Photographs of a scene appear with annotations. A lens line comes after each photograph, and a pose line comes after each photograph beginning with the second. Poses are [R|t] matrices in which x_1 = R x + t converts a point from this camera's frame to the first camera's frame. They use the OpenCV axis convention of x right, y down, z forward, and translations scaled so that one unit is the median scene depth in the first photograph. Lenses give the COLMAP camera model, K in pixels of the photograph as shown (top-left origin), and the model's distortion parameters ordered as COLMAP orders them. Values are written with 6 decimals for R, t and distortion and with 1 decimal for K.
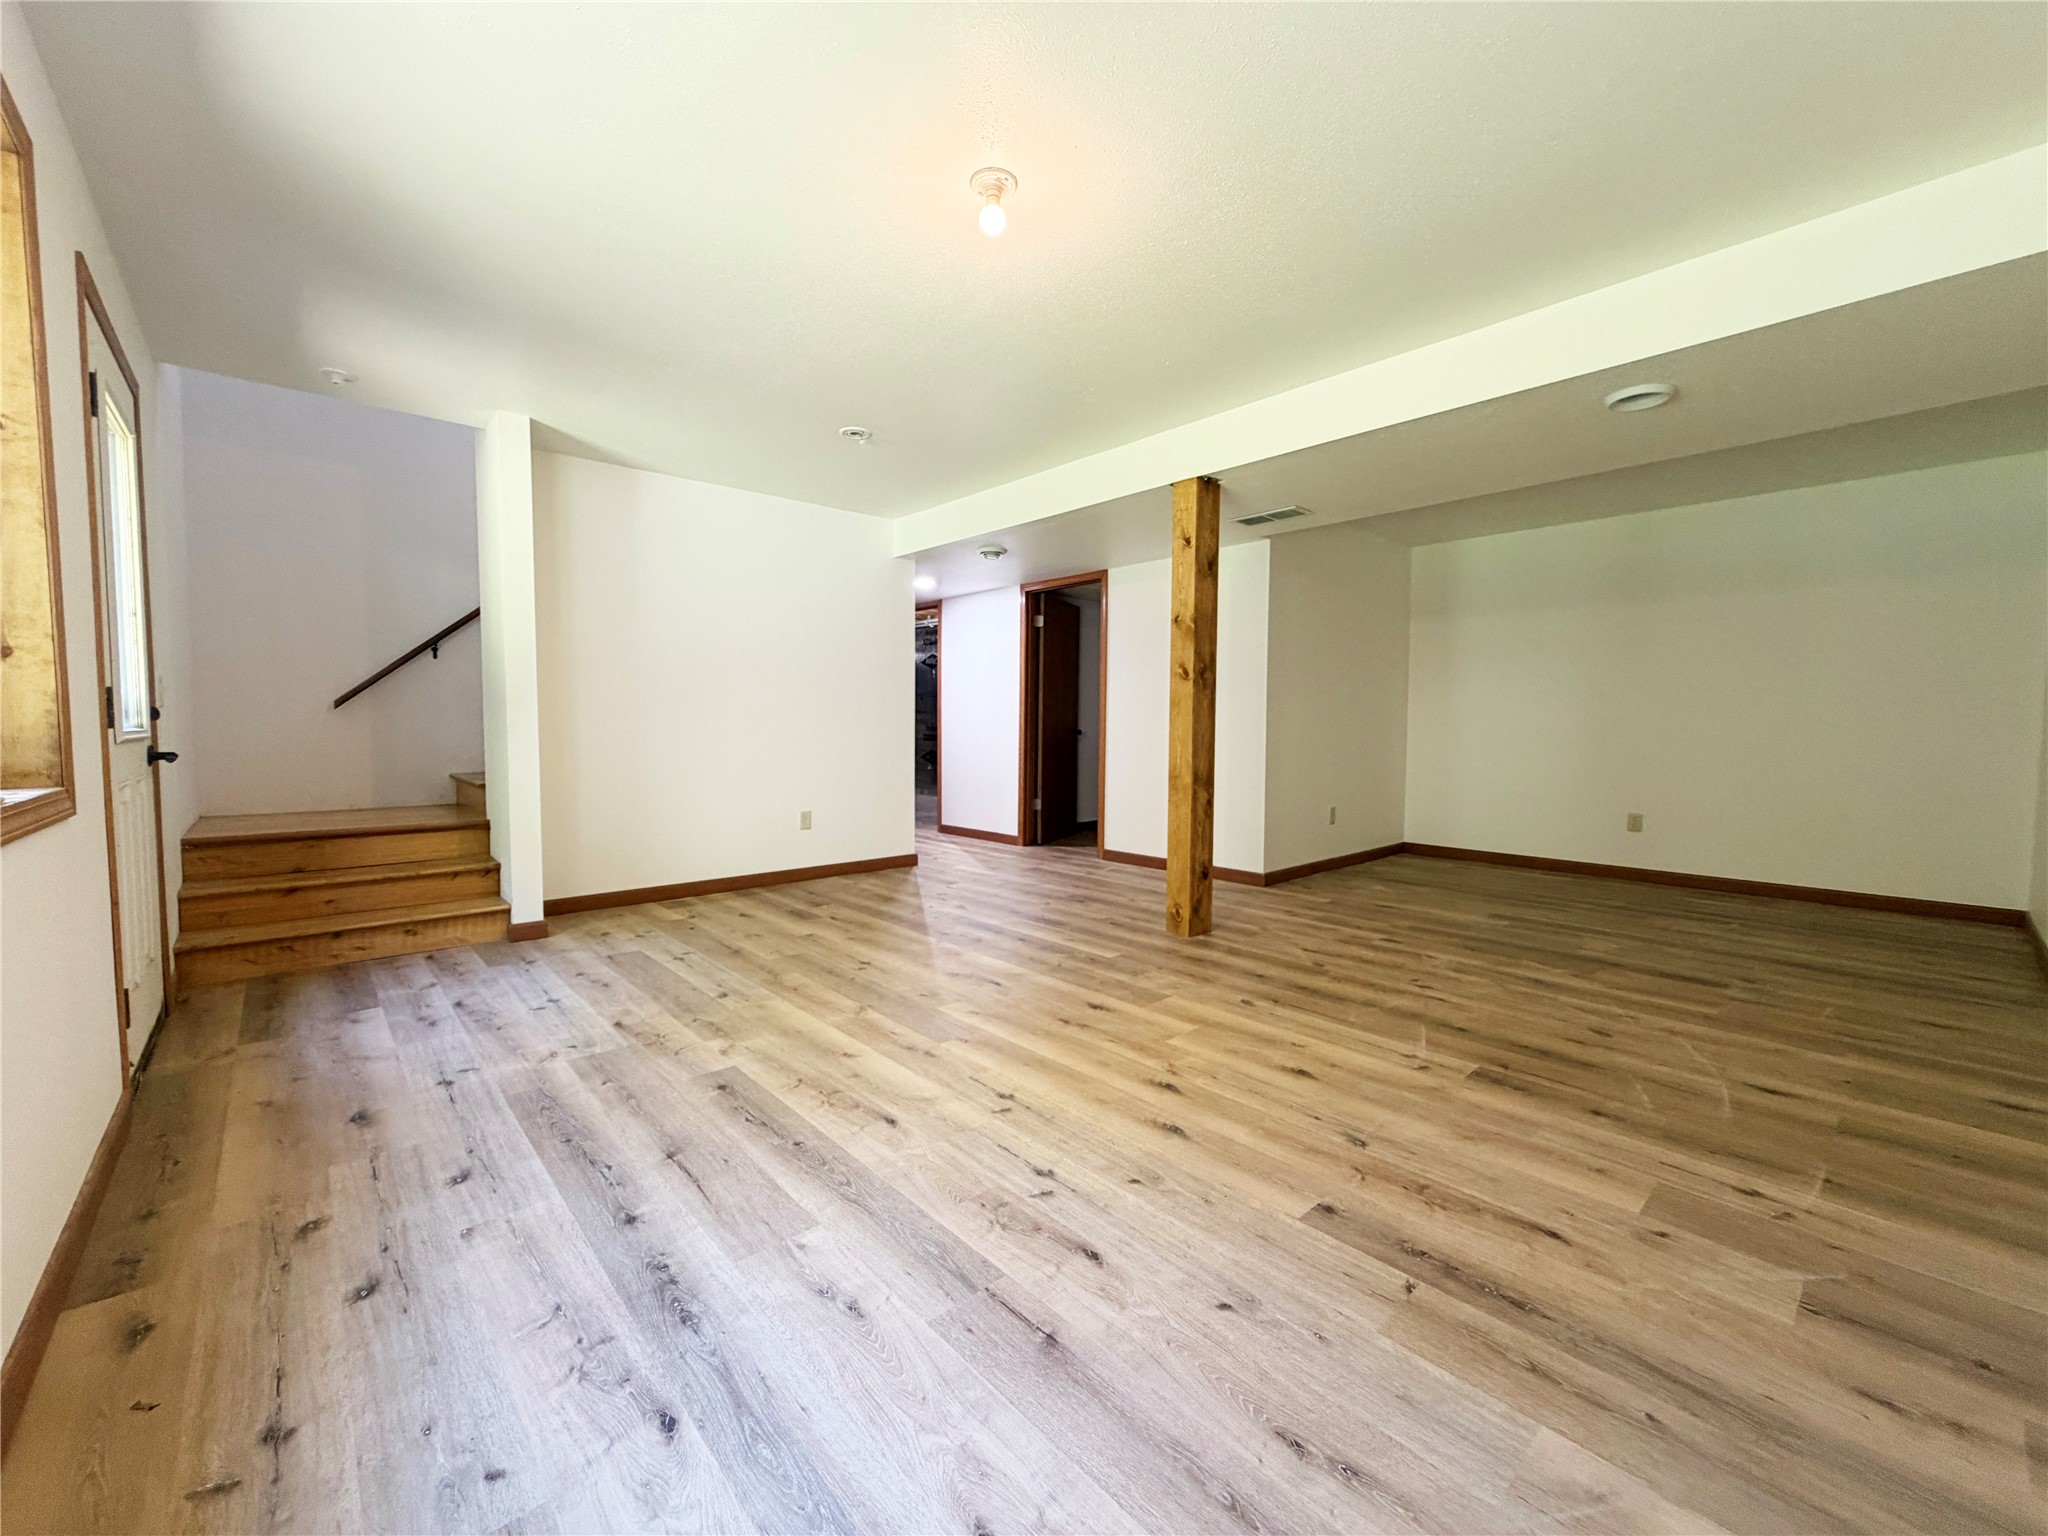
lens RADIAL K [[815.5, 0, 1020.4], [0, 815.5, 768.3], [0, 0, 1]] dist [0.000443, 0.000052]
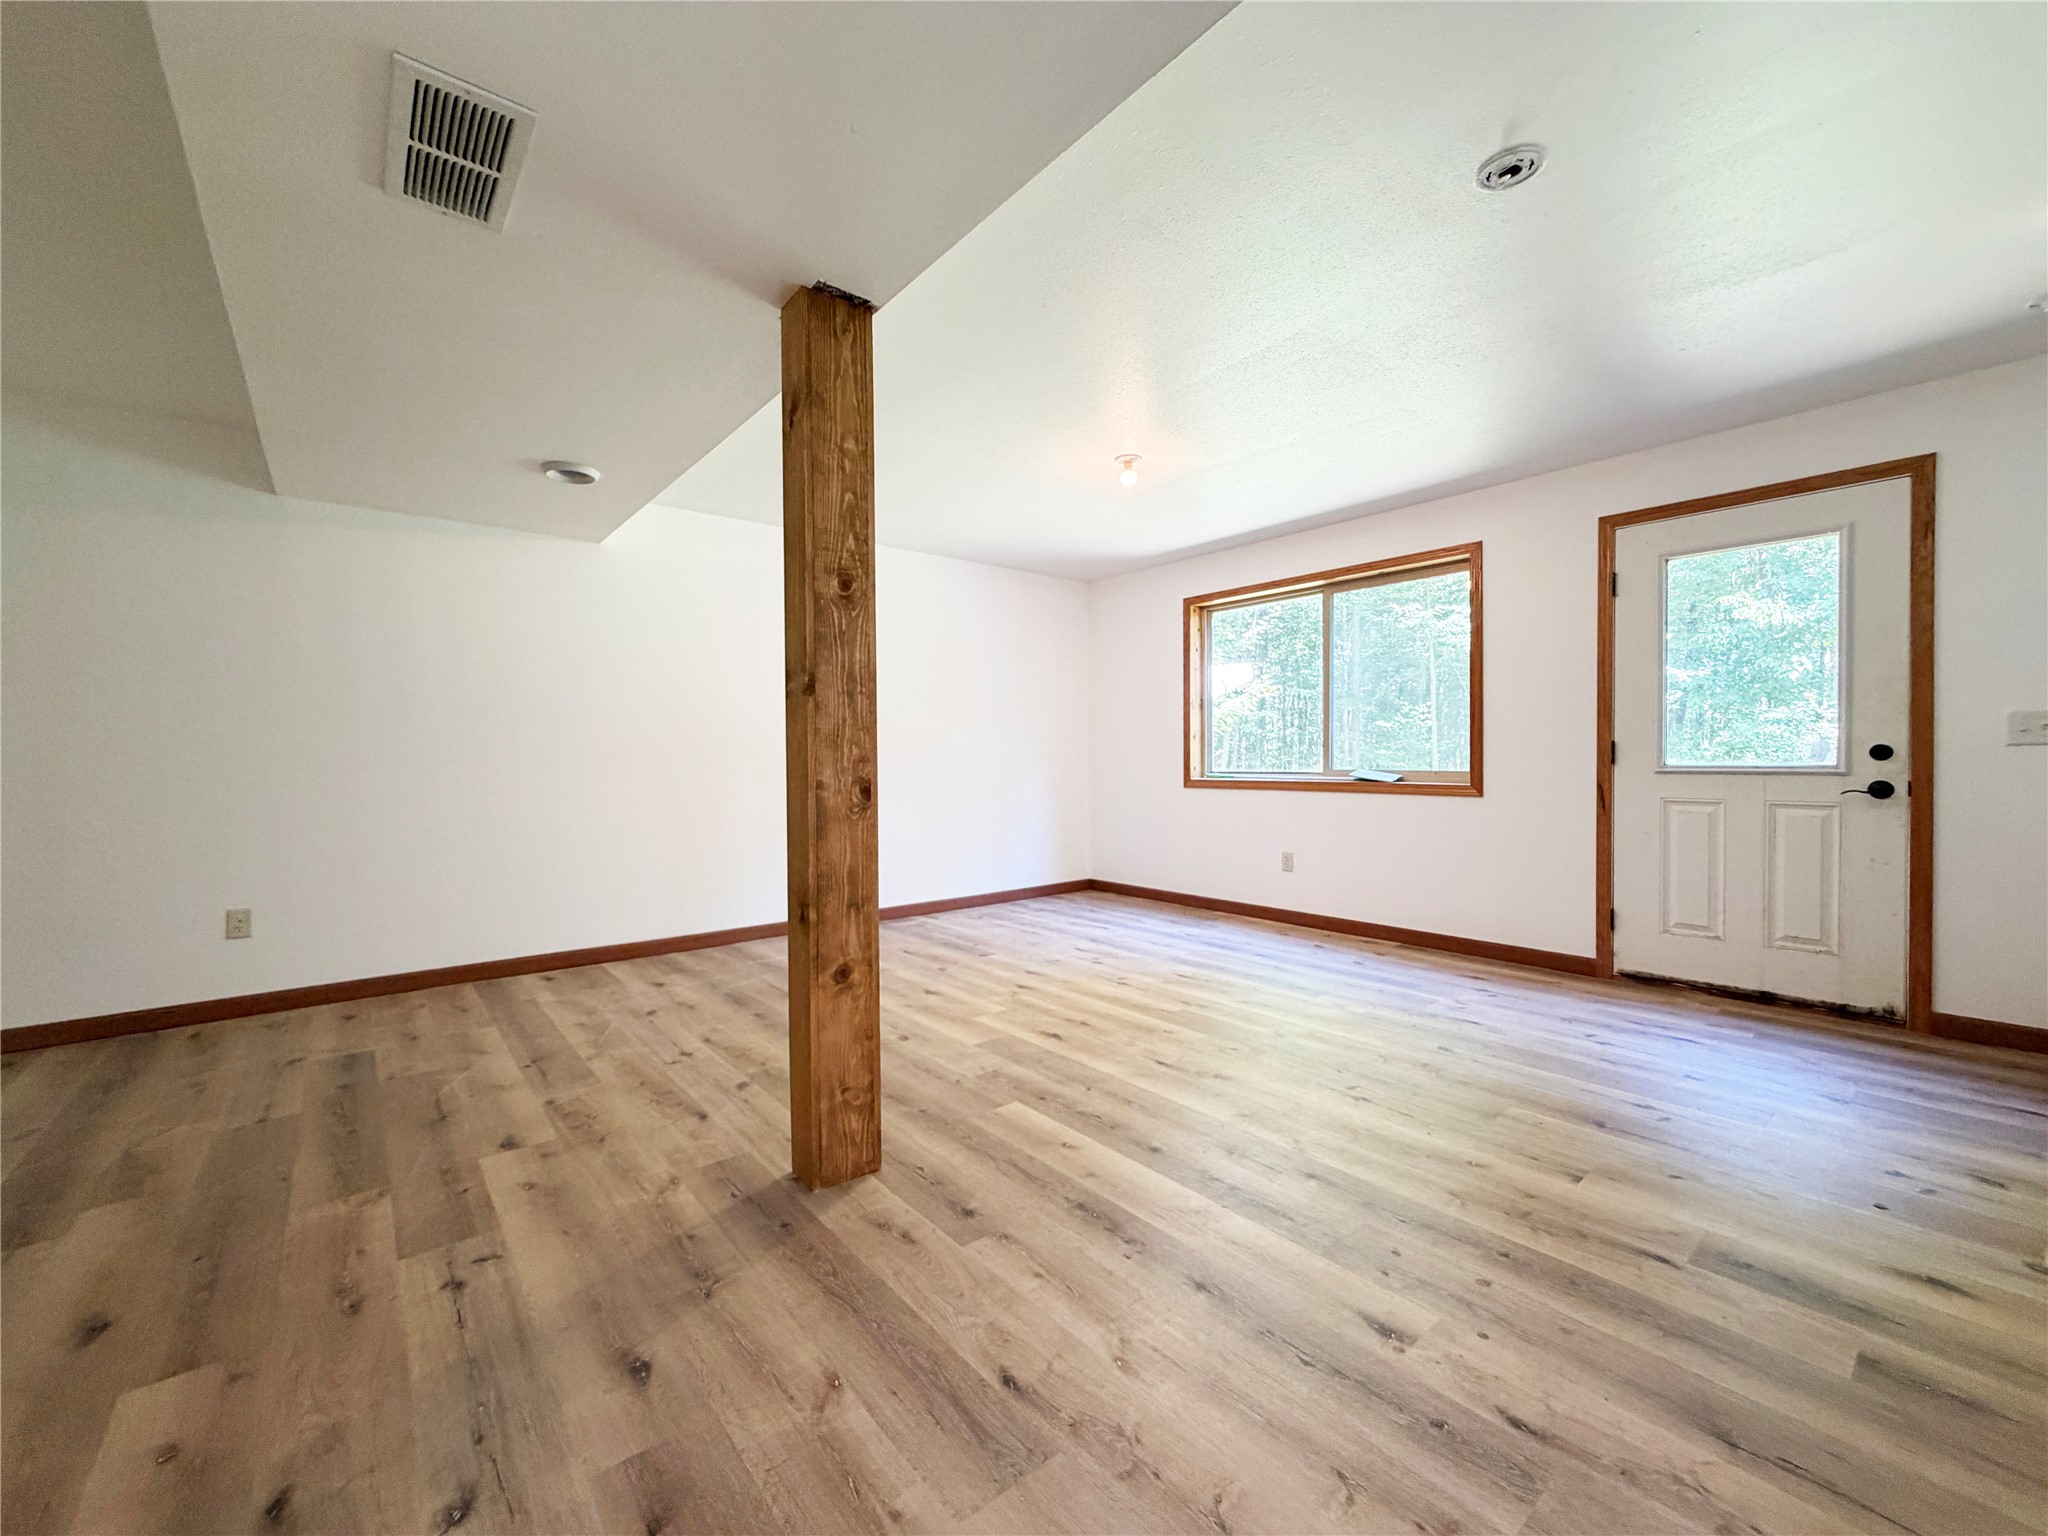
lens RADIAL K [[815.5, 0, 1020.4], [0, 815.5, 768.3], [0, 0, 1]] dist [0.000443, 0.000052]
pose [[-0.999128, 0.001375, 0.041741, 0.092069], [0.004259, 0.997603, 0.069073, -0.119029], [-0.041546, 0.069190, -0.996738, 2.014248]]
